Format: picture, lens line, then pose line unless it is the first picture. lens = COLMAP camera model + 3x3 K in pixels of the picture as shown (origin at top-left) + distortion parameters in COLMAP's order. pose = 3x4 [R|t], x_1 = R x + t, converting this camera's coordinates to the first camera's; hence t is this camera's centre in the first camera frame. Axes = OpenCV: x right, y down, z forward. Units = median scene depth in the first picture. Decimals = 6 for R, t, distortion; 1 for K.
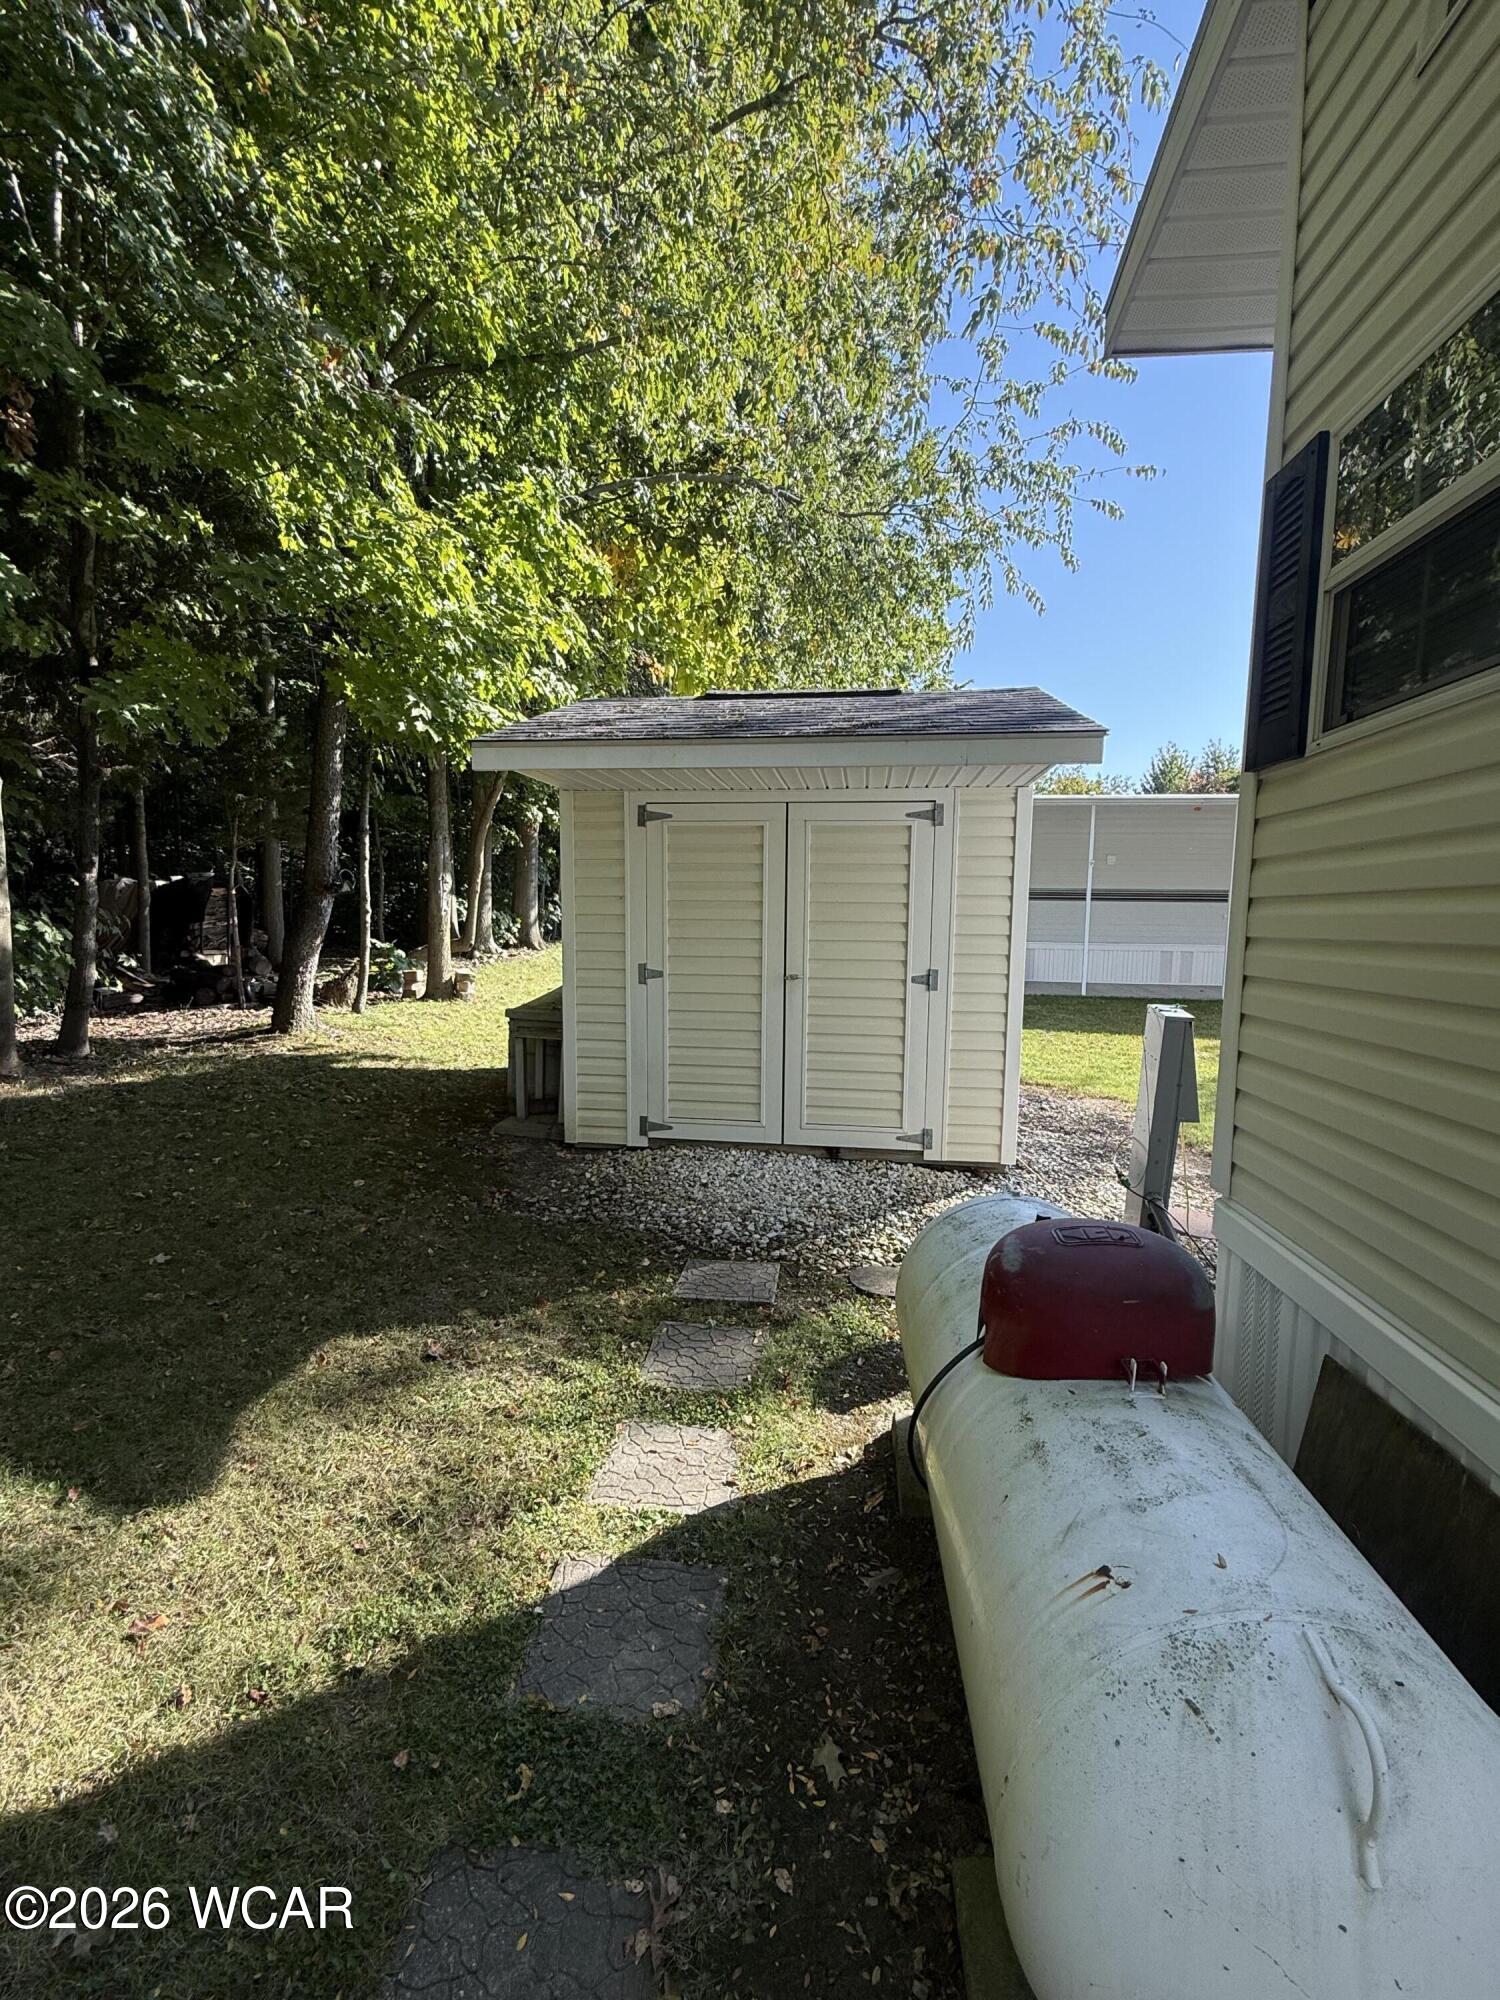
lens RADIAL K [[857.0, 0, 751.7], [0, 857.0, 995.4], [0, 0, 1]] dist [-0.002623, 0.000580]
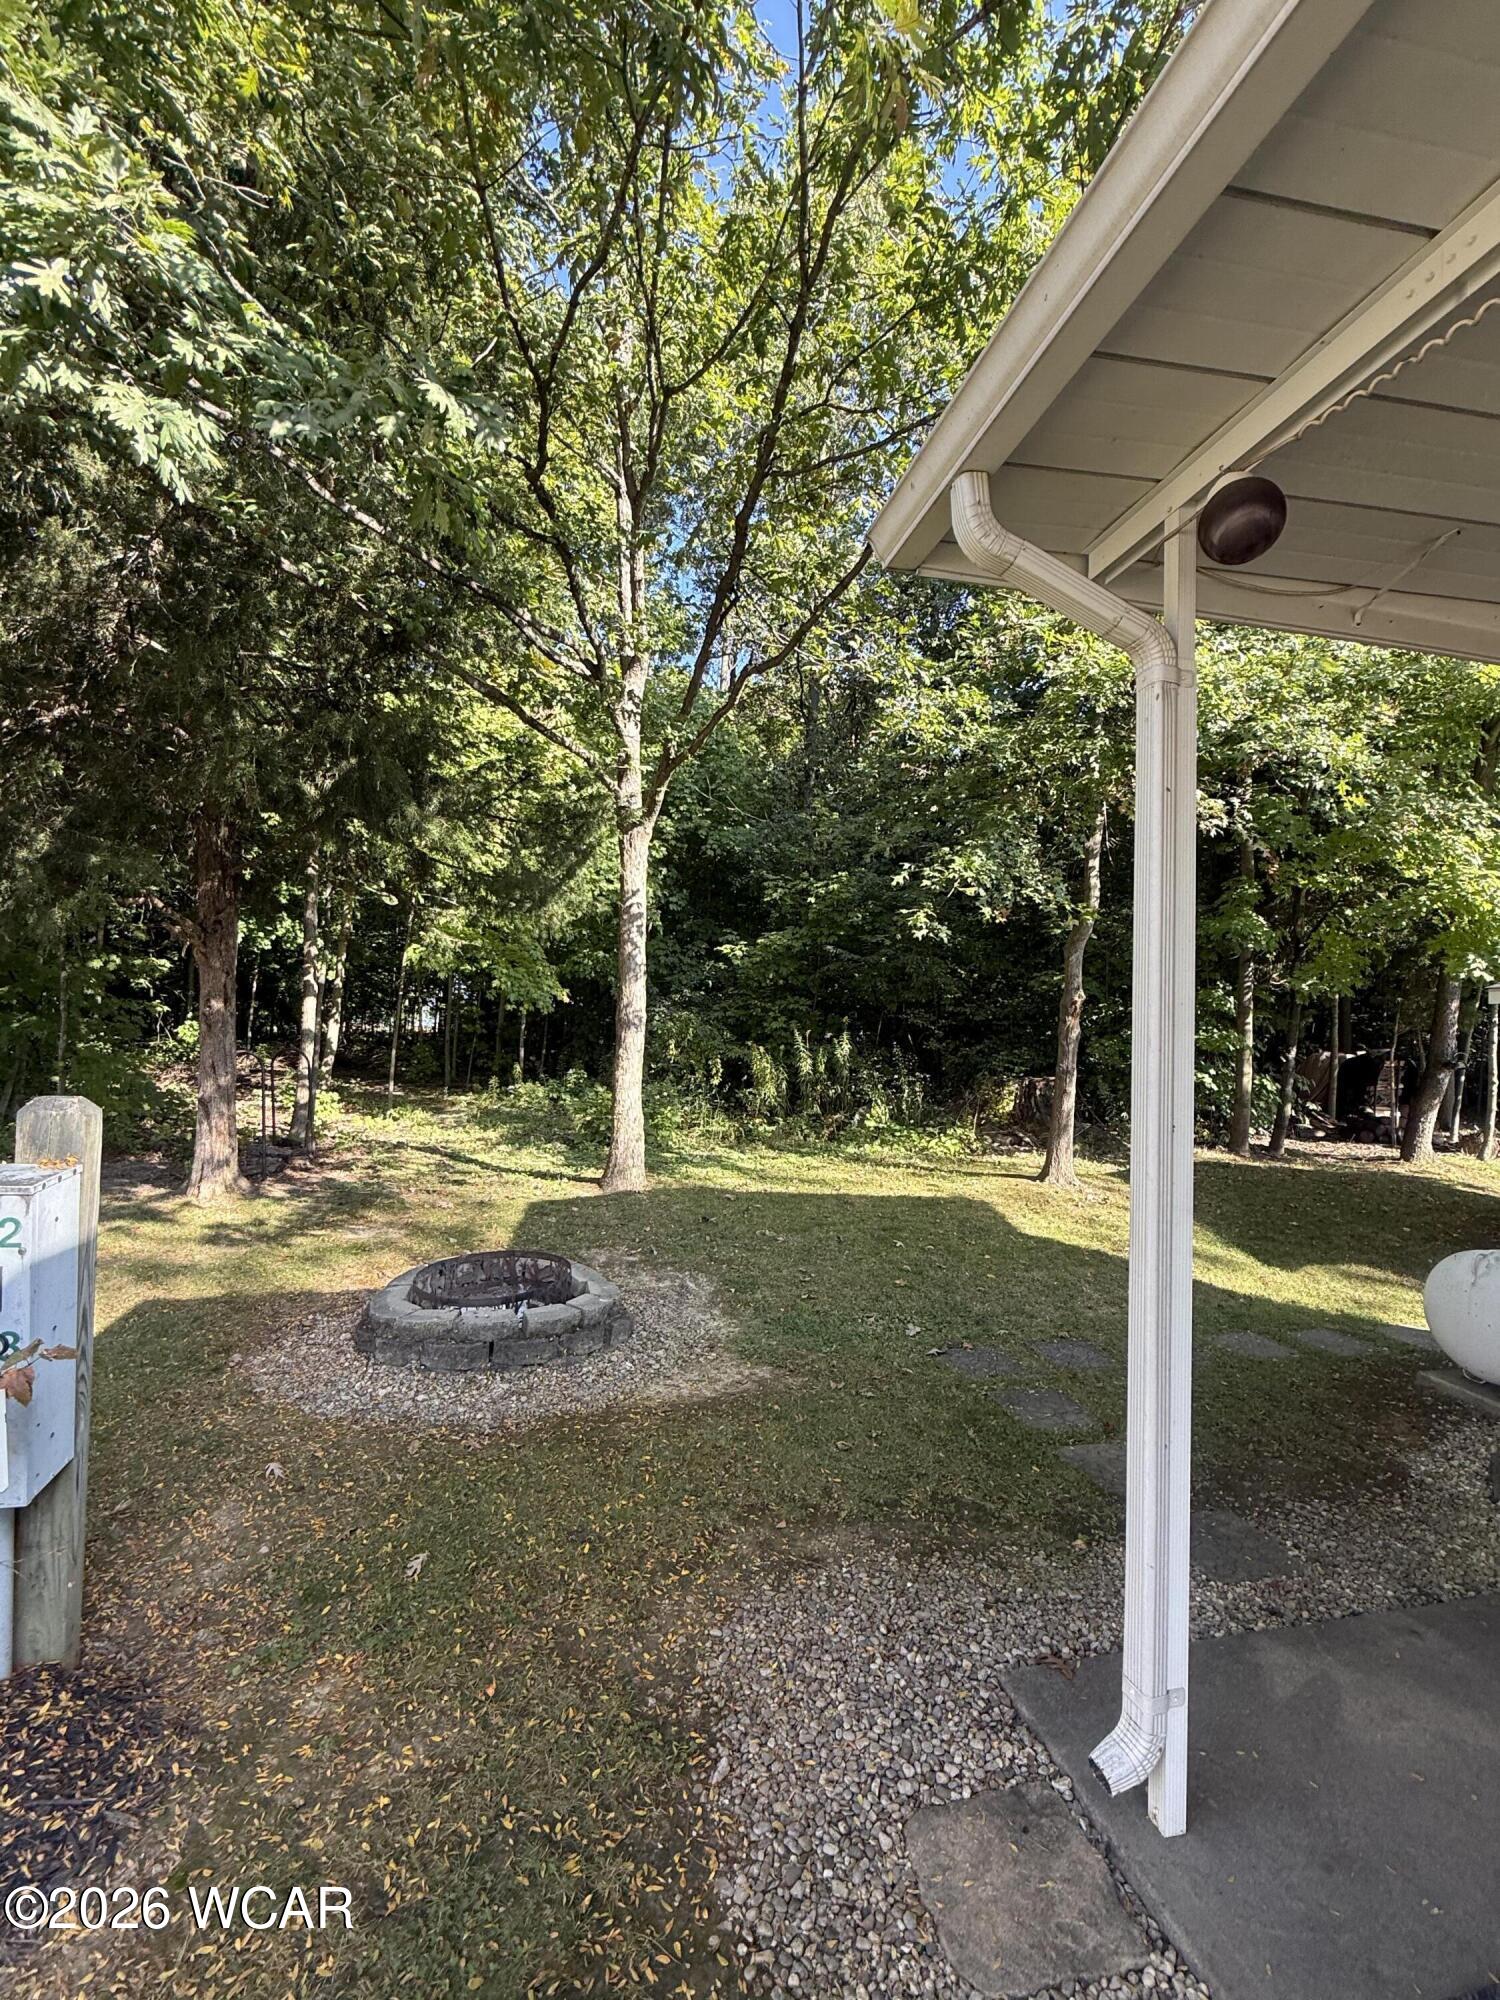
lens RADIAL K [[857.0, 0, 753.4], [0, 857.0, 1021.3], [0, 0, 1]] dist [-0.002623, 0.000580]
pose [[0.325552, -0.020732, -0.945297, 0.482078], [-0.131022, 0.989125, -0.066816, 0.050015], [0.936402, 0.145607, 0.319295, -0.556554]]
